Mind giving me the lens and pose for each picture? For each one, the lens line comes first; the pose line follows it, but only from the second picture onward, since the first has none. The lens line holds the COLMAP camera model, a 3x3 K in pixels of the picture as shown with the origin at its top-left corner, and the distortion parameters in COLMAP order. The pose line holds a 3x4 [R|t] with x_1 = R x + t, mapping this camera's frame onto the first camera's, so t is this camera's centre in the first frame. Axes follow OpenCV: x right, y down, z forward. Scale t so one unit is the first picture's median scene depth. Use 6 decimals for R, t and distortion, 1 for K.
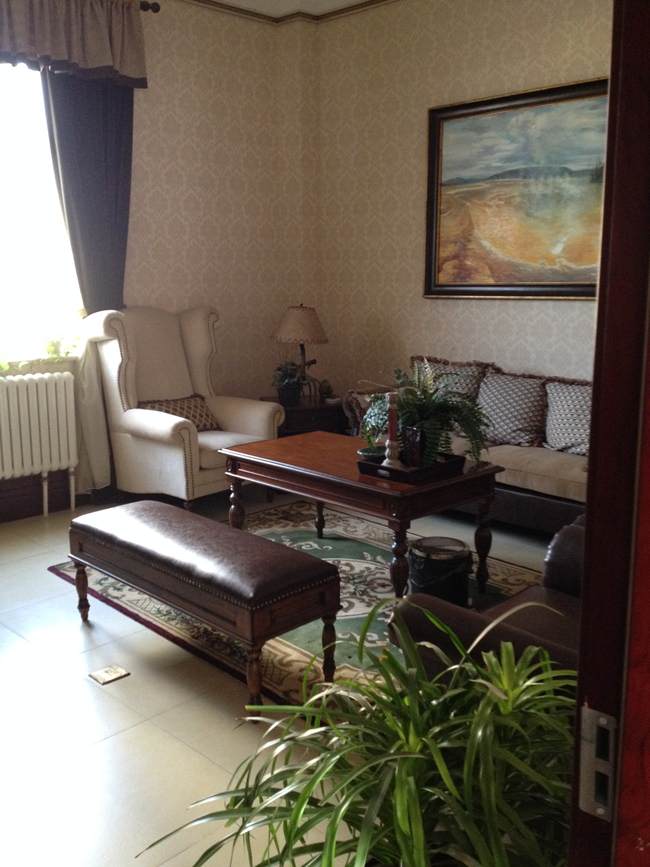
lens RADIAL K [[811.7, 0, 306.3], [0, 811.7, 433.5], [0, 0, 1]] dist [0.206426, -0.448142]
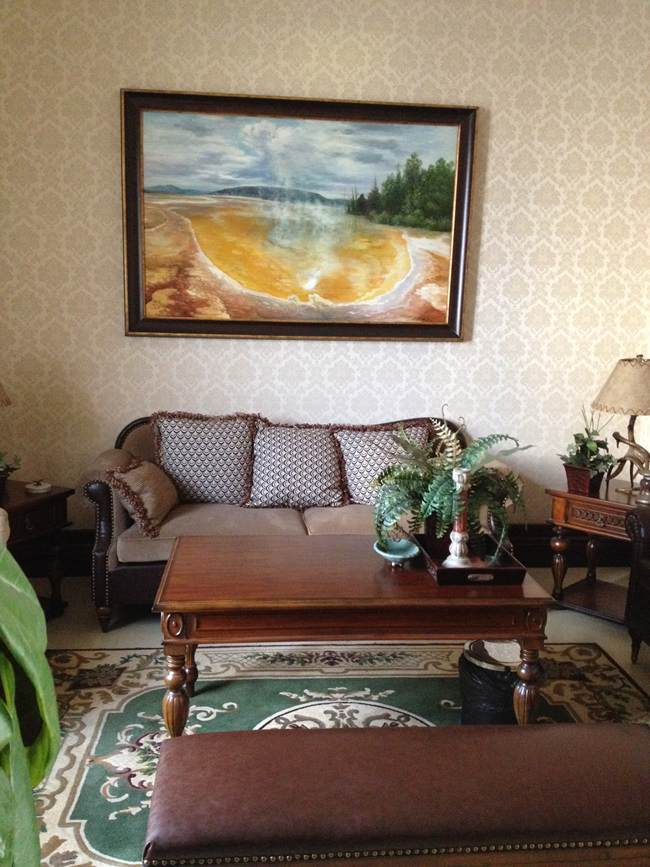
lens RADIAL K [[811.7, 0, 306.3], [0, 811.7, 433.5], [0, 0, 1]] dist [0.206426, -0.448142]
pose [[0.615570, -0.100995, 0.781584, -0.403810], [0.127345, 0.991468, 0.027819, -0.085181], [-0.777725, 0.082407, 0.623180, 0.456218]]
